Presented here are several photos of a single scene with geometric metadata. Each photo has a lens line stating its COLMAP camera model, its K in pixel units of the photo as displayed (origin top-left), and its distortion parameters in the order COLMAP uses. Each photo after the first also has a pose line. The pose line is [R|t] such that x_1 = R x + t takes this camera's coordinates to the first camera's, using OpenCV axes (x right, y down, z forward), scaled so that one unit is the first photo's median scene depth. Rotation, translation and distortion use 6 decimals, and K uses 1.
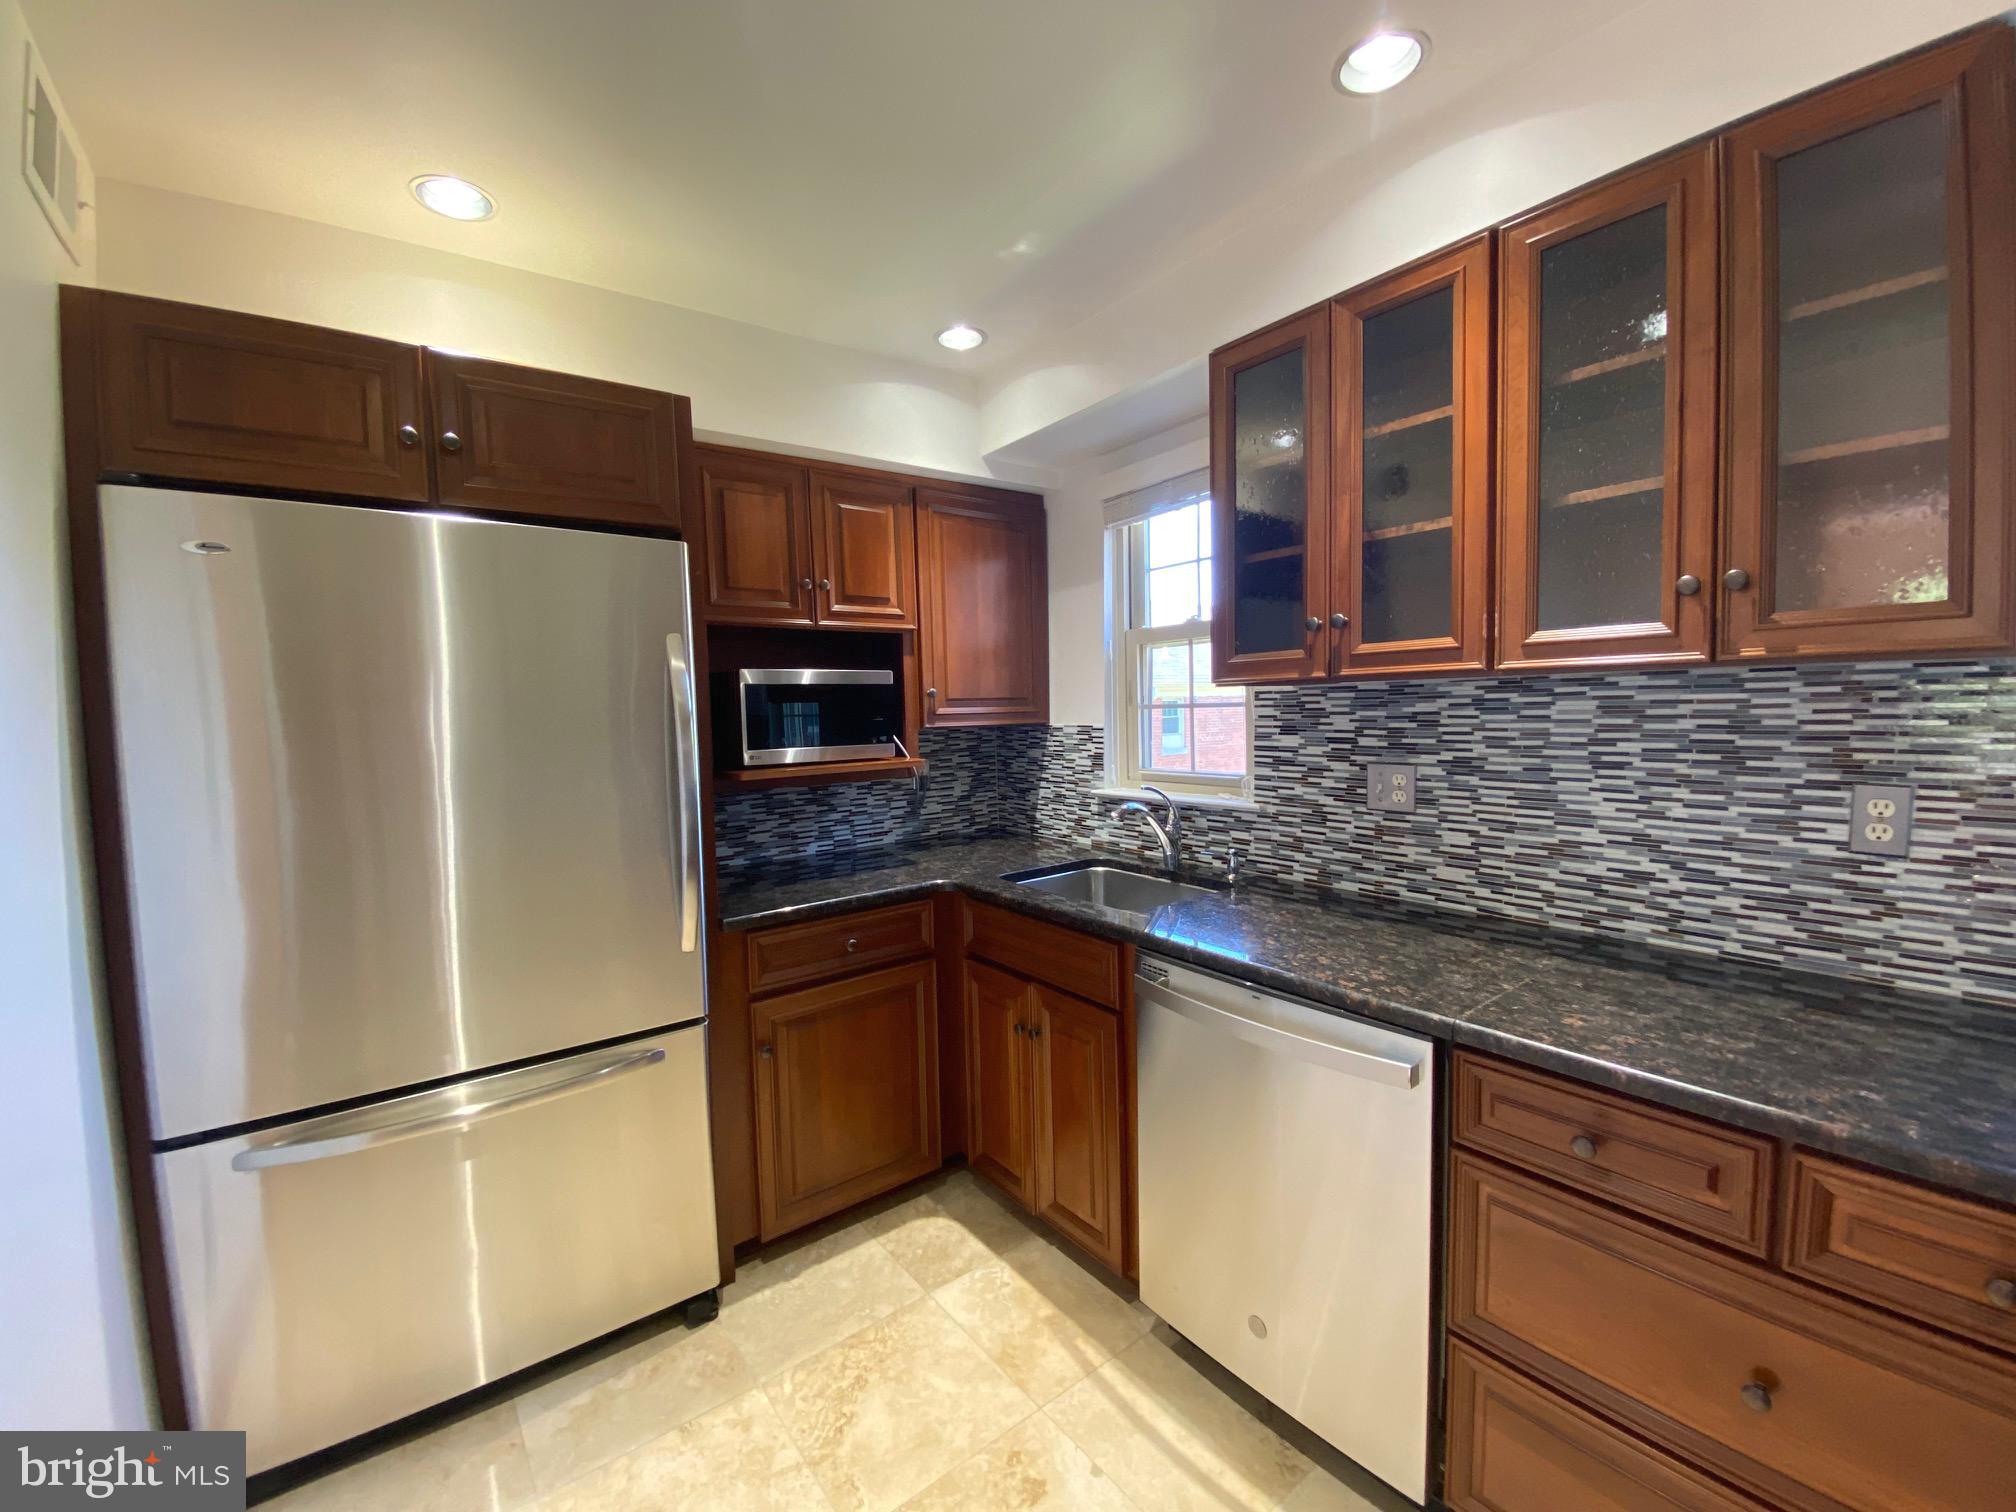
lens RADIAL K [[808.8, 0, 1011.6], [0, 808.8, 758.4], [0, 0, 1]] dist [0.027592, -0.024729]
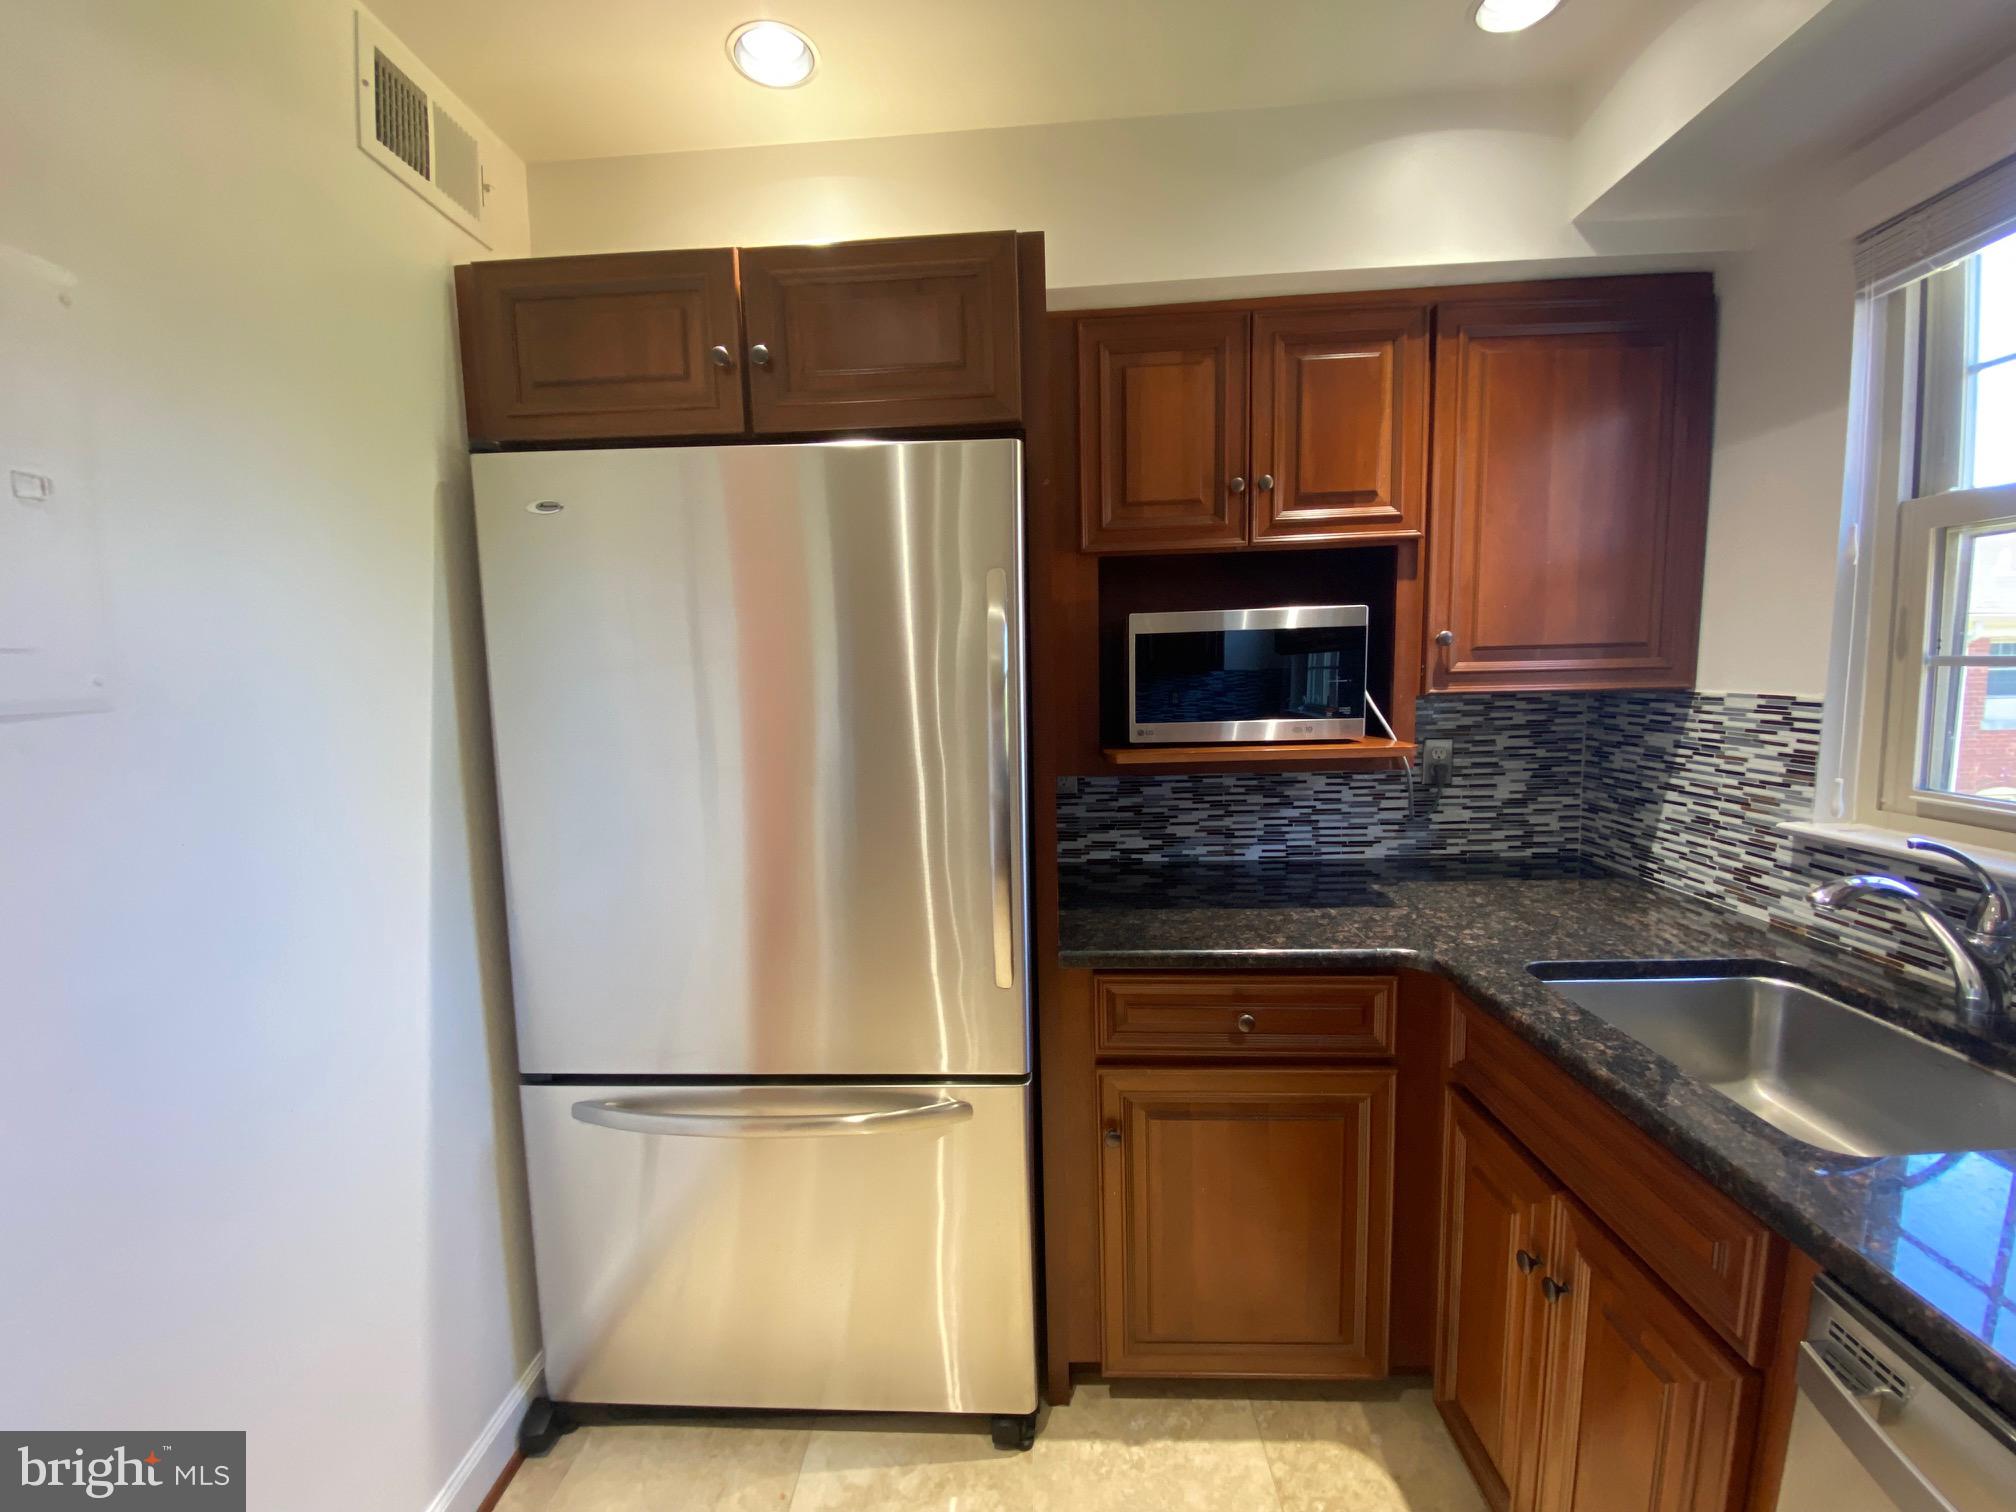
lens RADIAL K [[808.8, 0, 1011.6], [0, 808.8, 758.4], [0, 0, 1]] dist [0.027592, -0.024729]
pose [[0.764401, 0.075228, -0.640338, 0.054764], [-0.034424, 0.996515, 0.075978, -0.024509], [0.643822, -0.036034, 0.764326, 0.296634]]
